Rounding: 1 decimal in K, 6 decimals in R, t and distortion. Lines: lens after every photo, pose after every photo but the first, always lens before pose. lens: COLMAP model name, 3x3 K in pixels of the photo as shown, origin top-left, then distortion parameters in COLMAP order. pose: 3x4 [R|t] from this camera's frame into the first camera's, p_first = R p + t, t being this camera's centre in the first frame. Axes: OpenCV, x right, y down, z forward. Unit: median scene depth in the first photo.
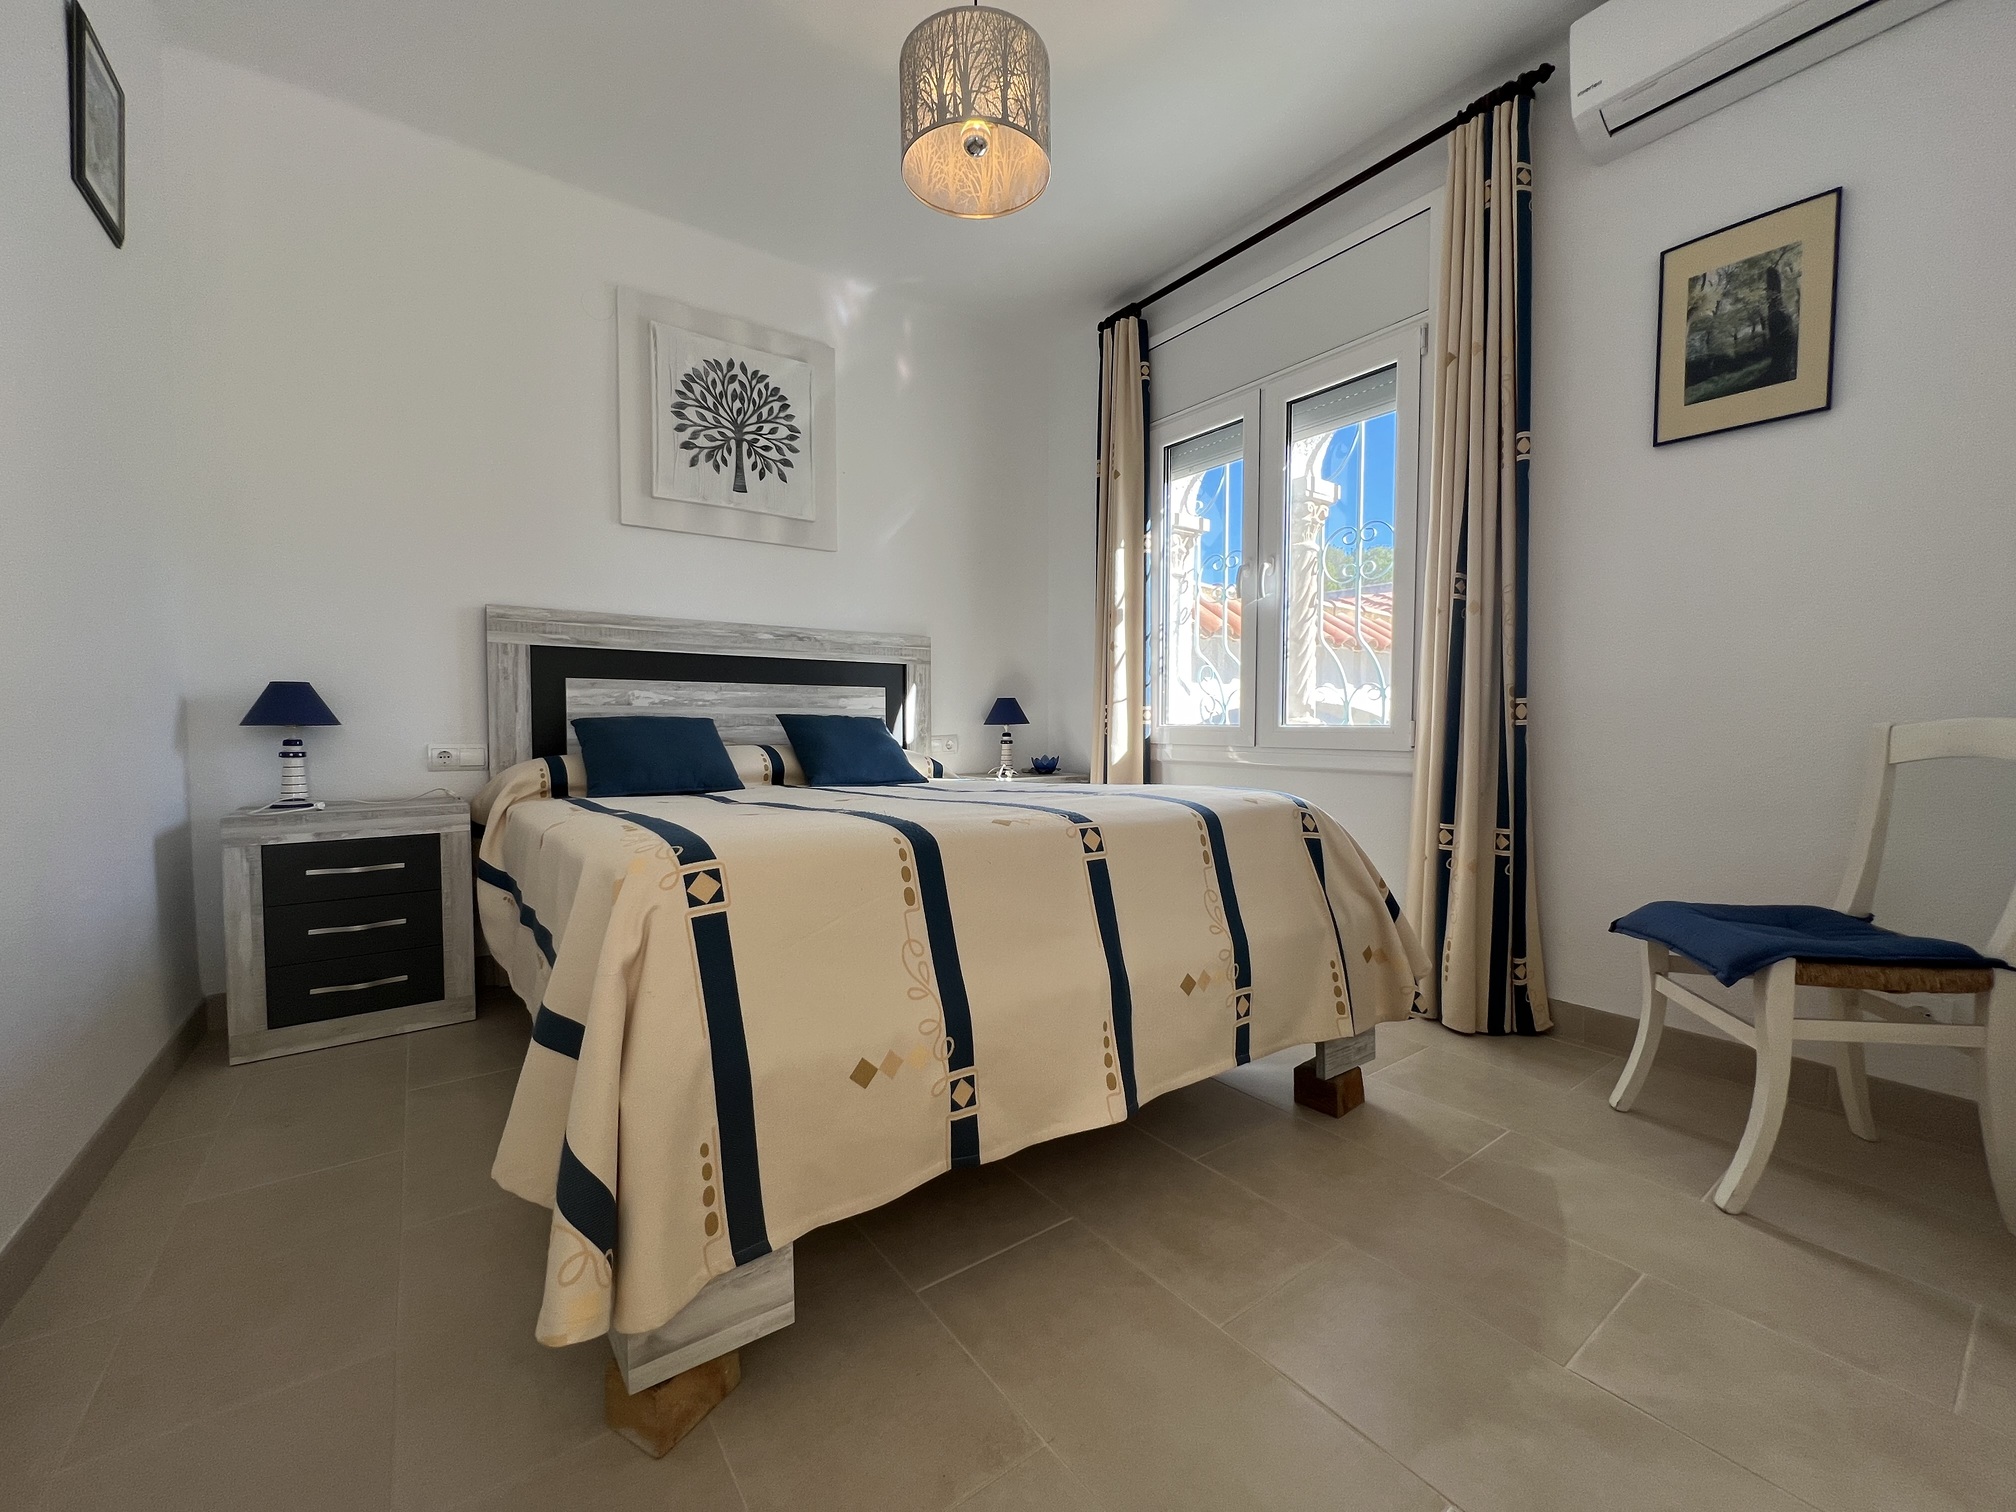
lens RADIAL K [[804.7, 0, 1003.2], [0, 804.7, 754.9], [0, 0, 1]] dist [-0.001423, 0.000369]
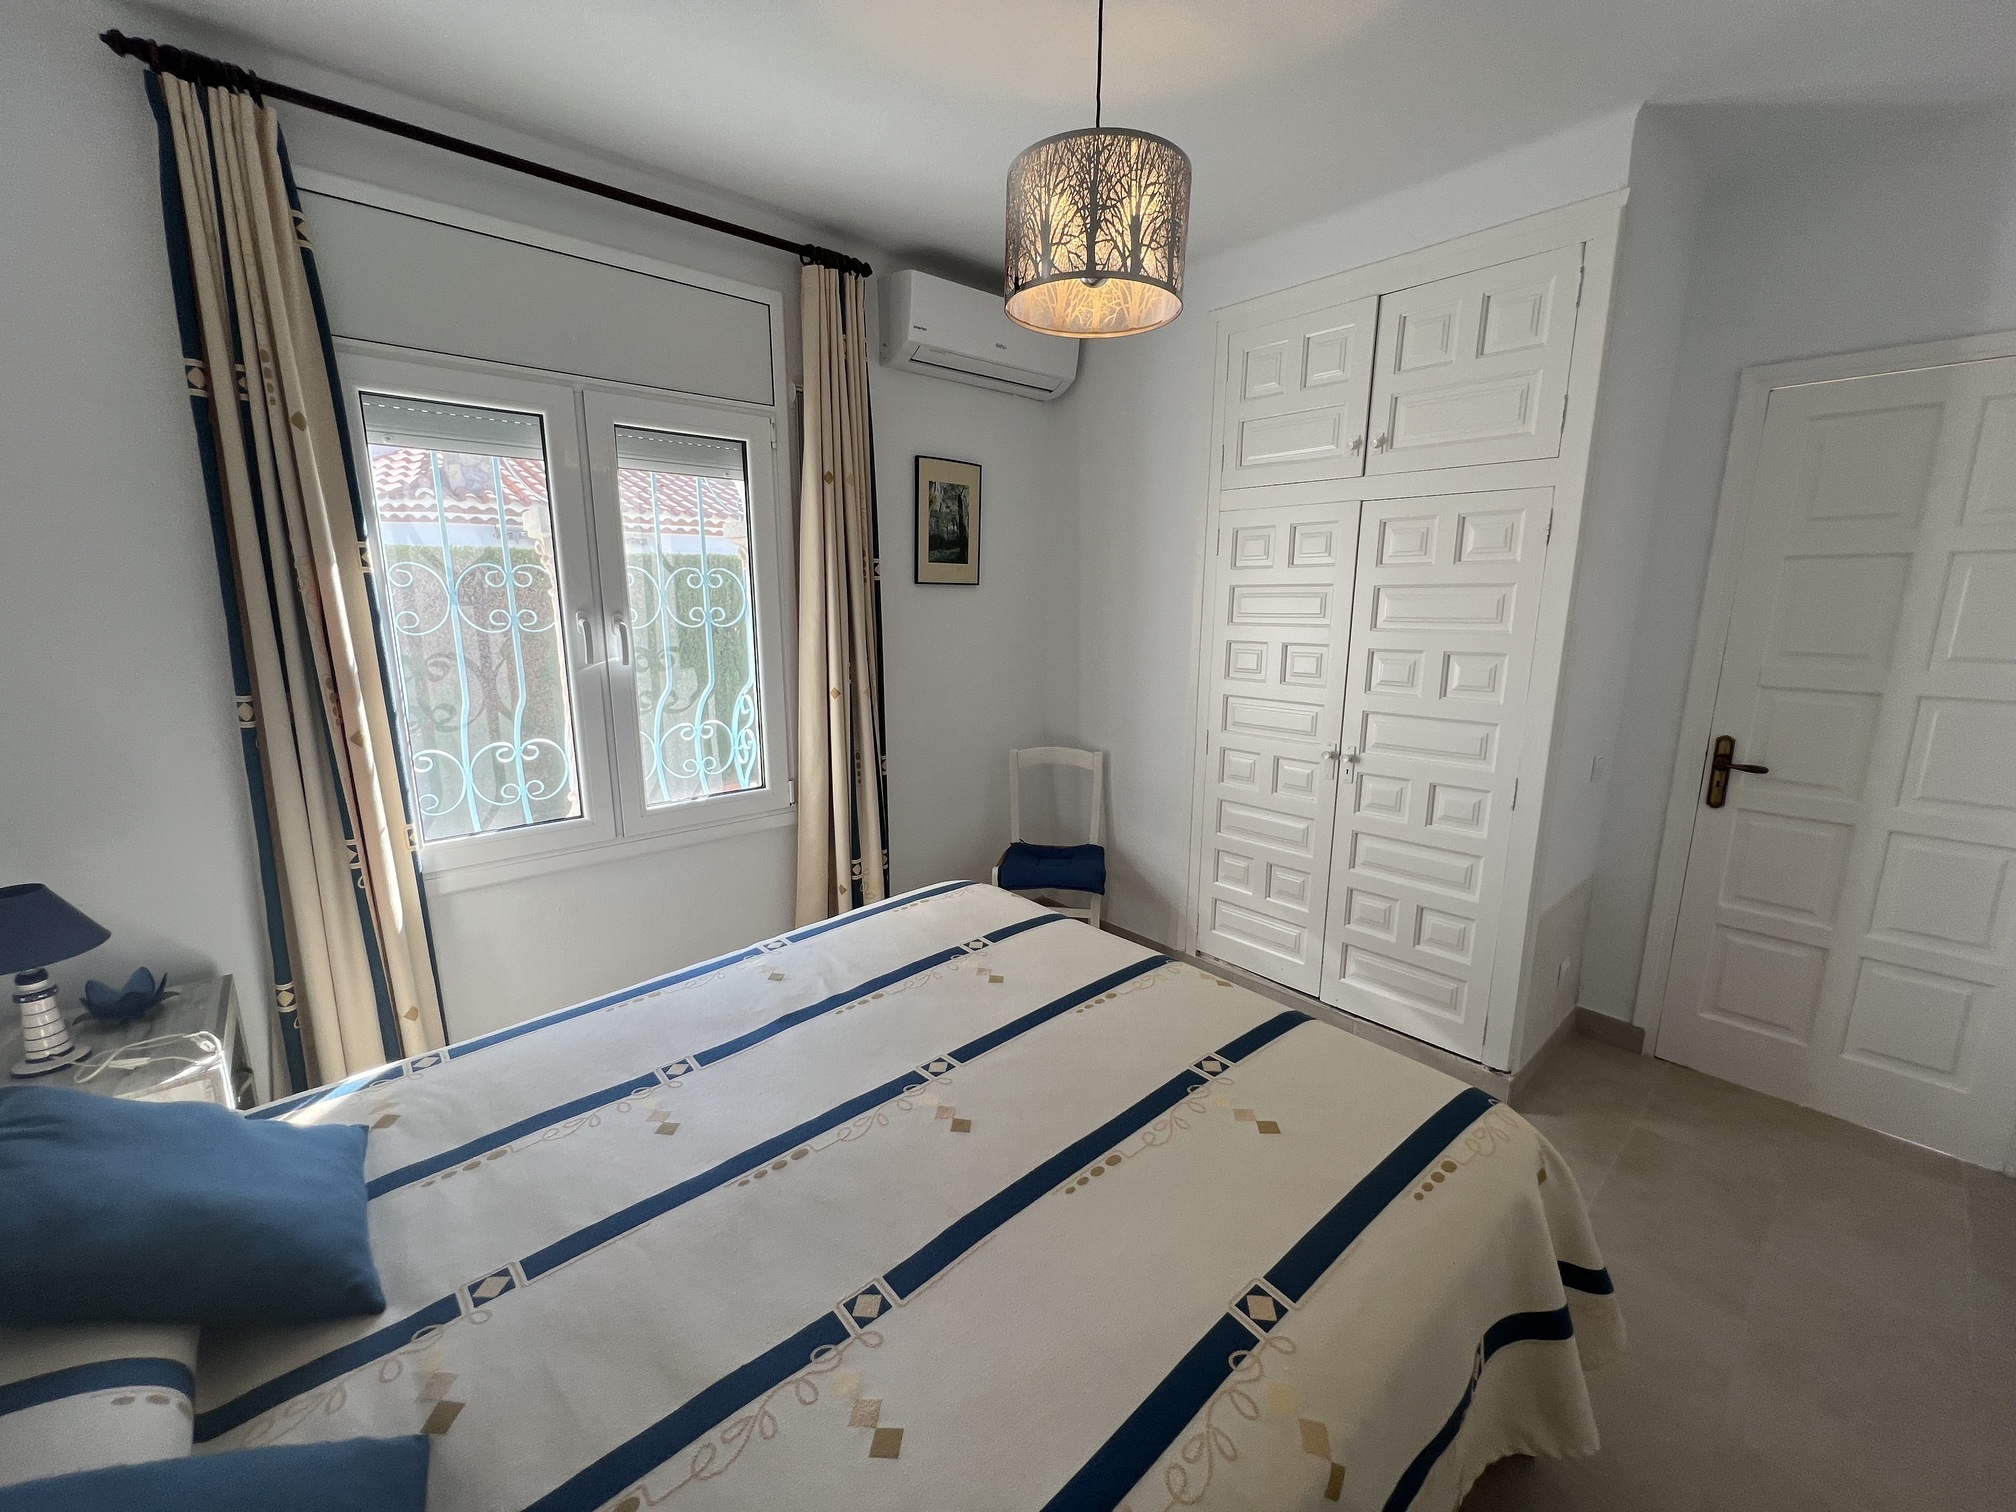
lens RADIAL K [[804.7, 0, 1003.2], [0, 804.7, 754.9], [0, 0, 1]] dist [-0.001423, 0.000369]
pose [[-0.096830, -0.185095, 0.977938, -0.795519], [0.051655, 0.980297, 0.190656, -0.363012], [-0.993960, 0.068977, -0.085361, 1.033031]]
